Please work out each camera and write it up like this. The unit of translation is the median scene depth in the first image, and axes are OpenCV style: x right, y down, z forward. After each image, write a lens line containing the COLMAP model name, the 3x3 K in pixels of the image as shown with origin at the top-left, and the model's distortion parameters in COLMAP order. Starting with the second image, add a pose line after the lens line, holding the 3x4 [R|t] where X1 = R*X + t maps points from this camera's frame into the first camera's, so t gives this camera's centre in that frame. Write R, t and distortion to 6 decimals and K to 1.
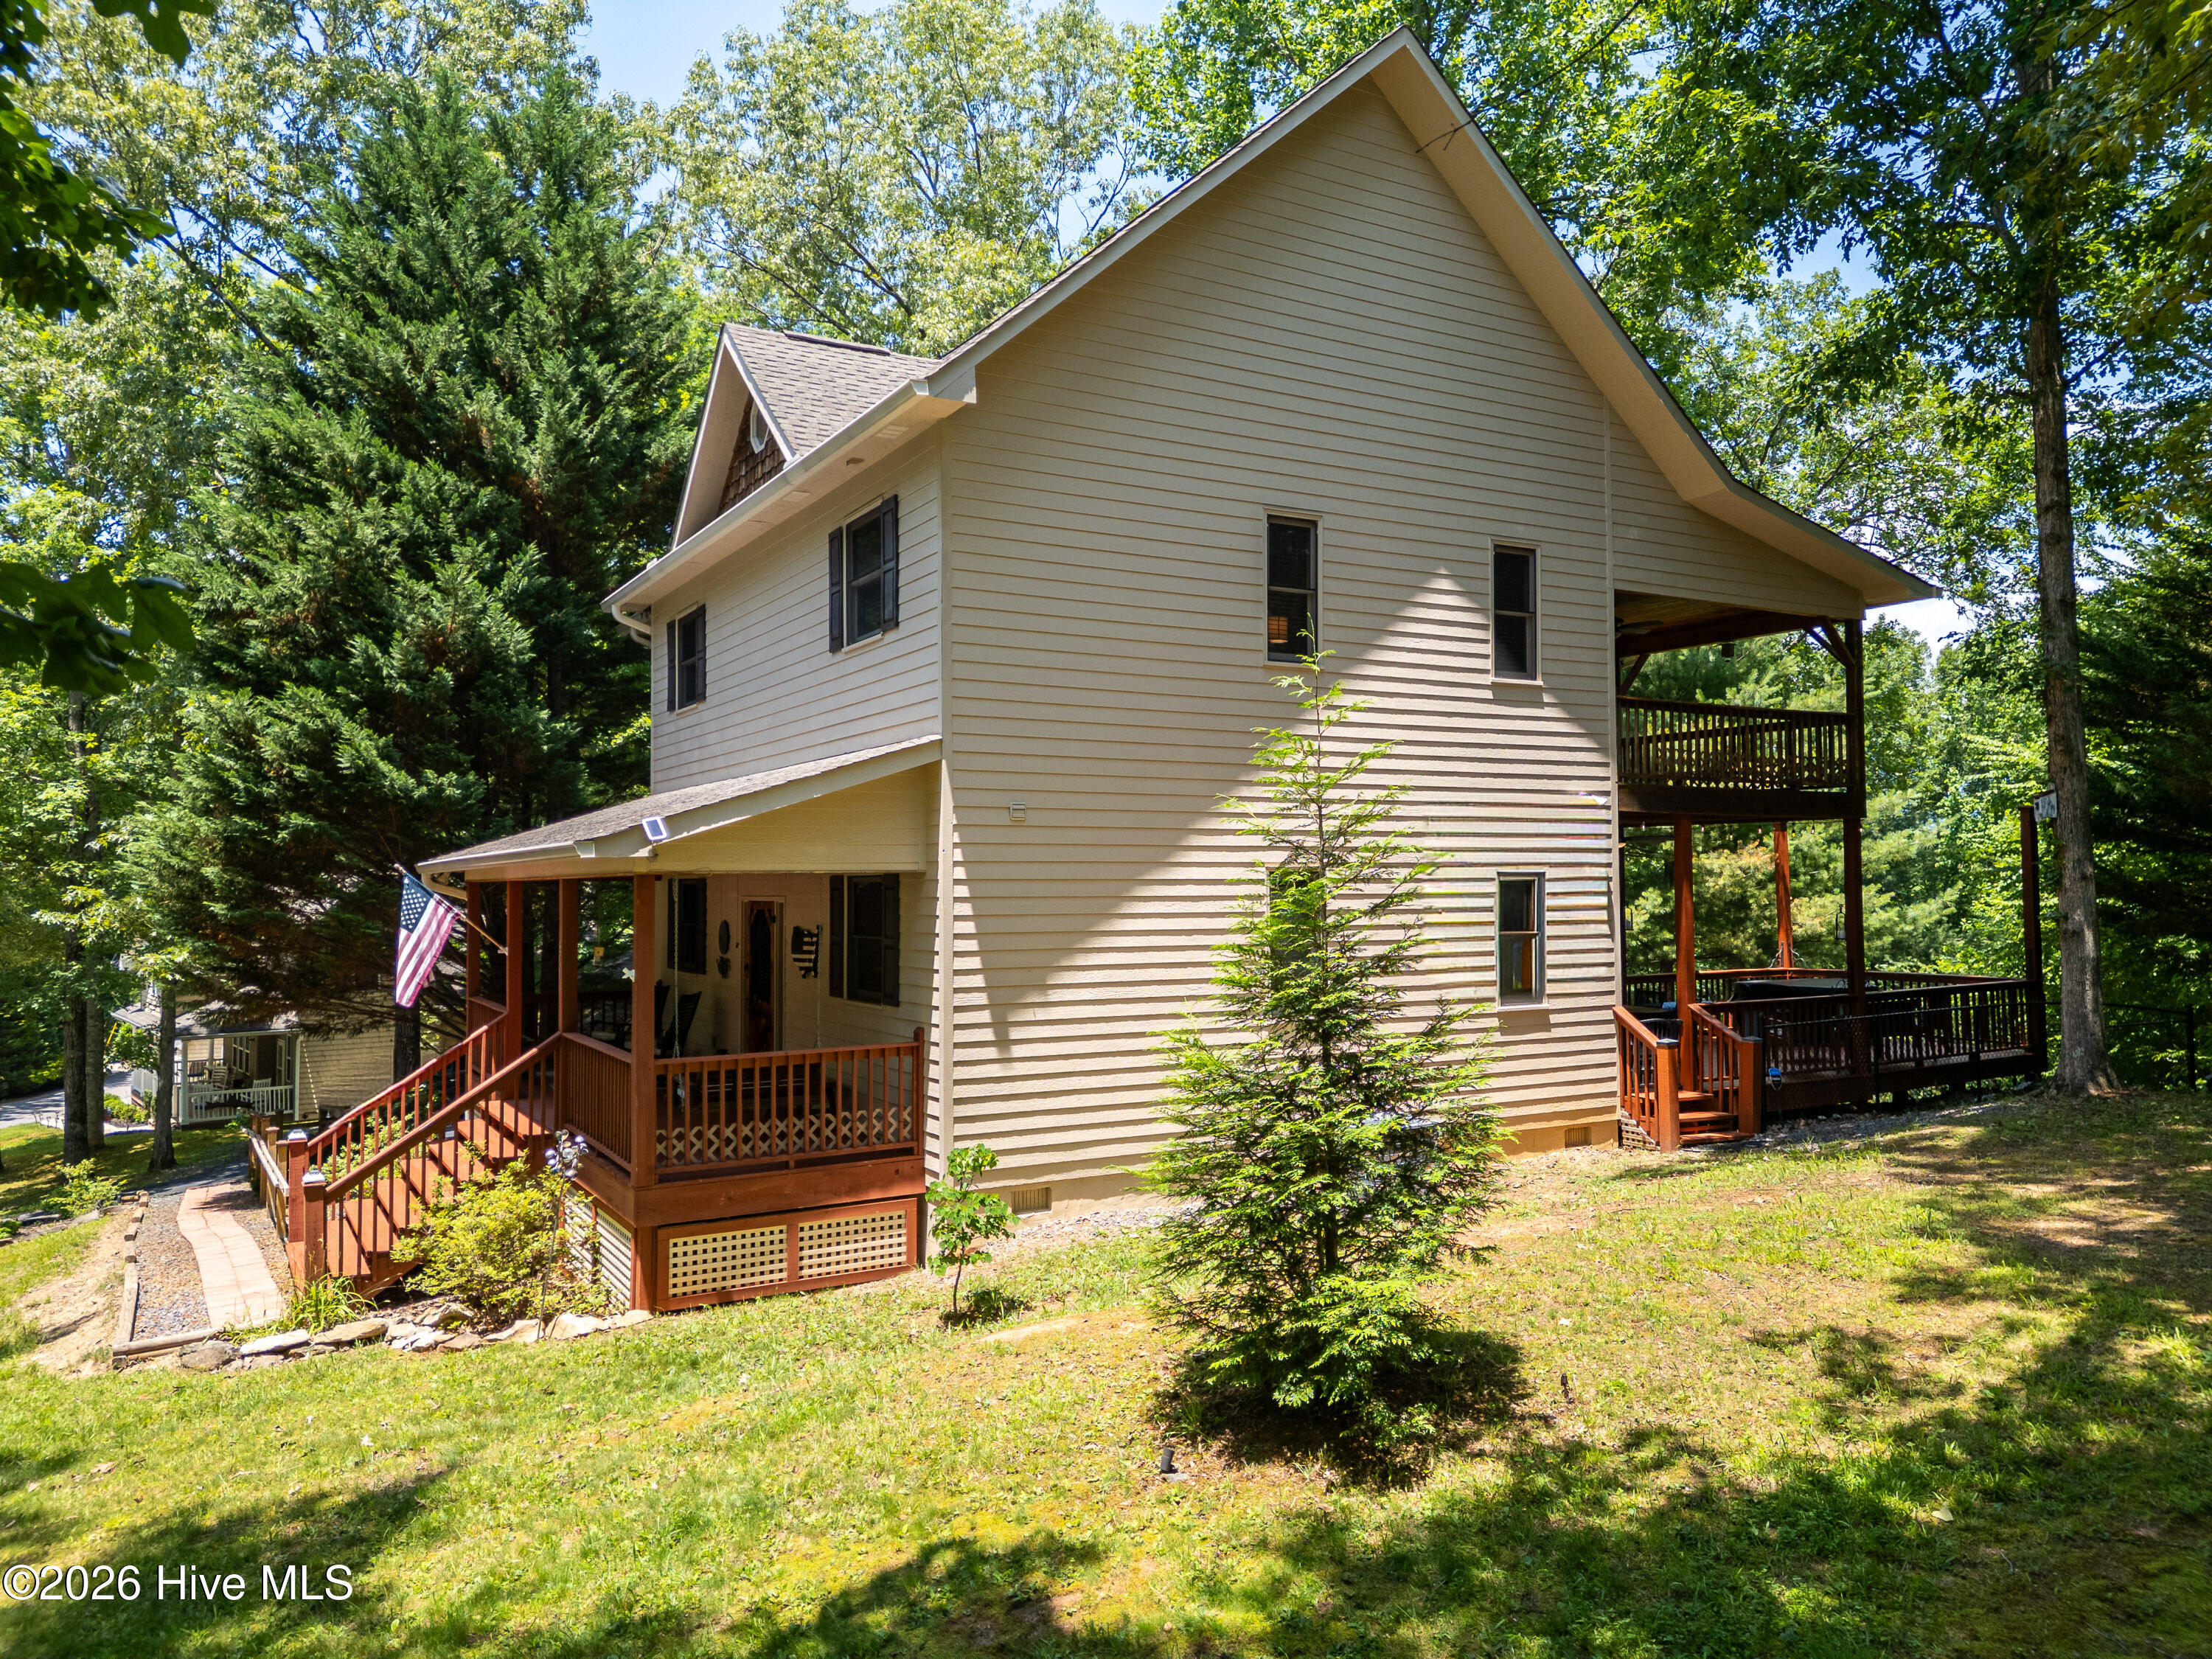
lens RADIAL K [[1556.6, 0, 1161.2], [0, 1556.6, 791.0], [0, 0, 1]] dist [0.049321, -0.043213]
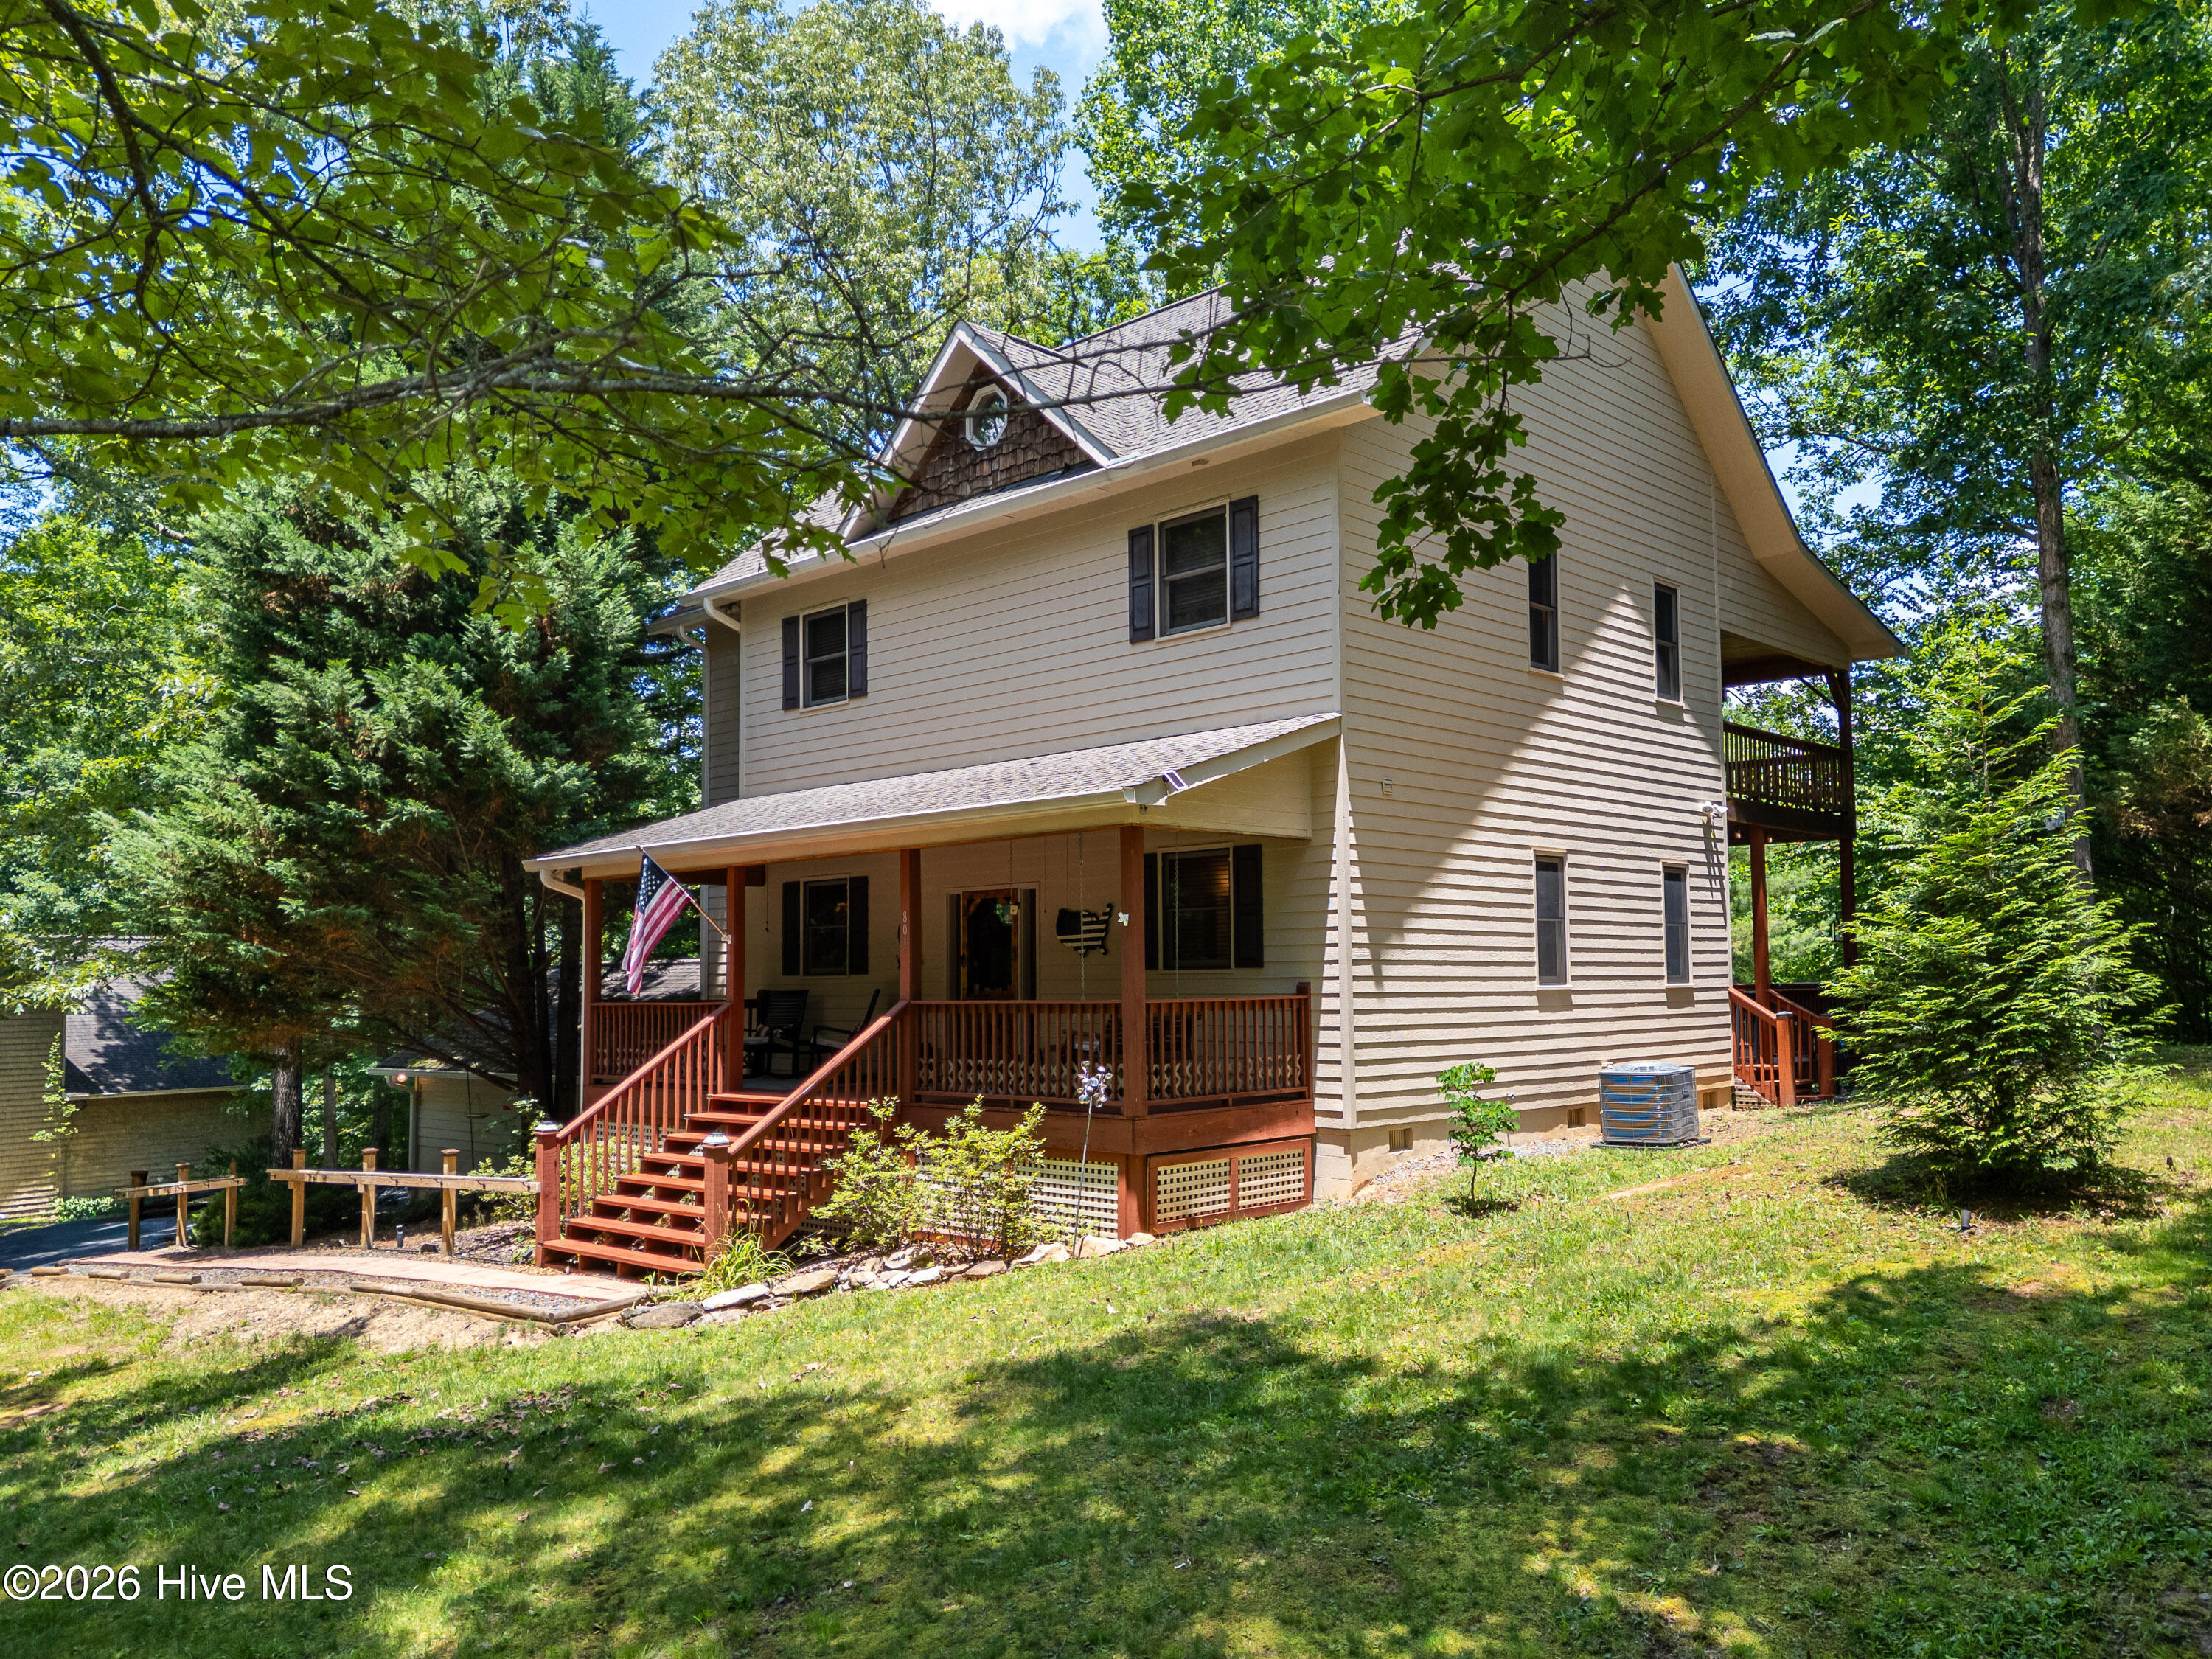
lens RADIAL K [[1664.3, 0, 1228.1], [0, 1664.3, 836.3], [0, 0, 1]] dist [0.047738, -0.003006]
pose [[0.956777, 0.017804, 0.290277, -0.424812], [-0.010083, 0.999555, -0.028076, 0.064747], [-0.290648, 0.023935, 0.956531, -0.074445]]
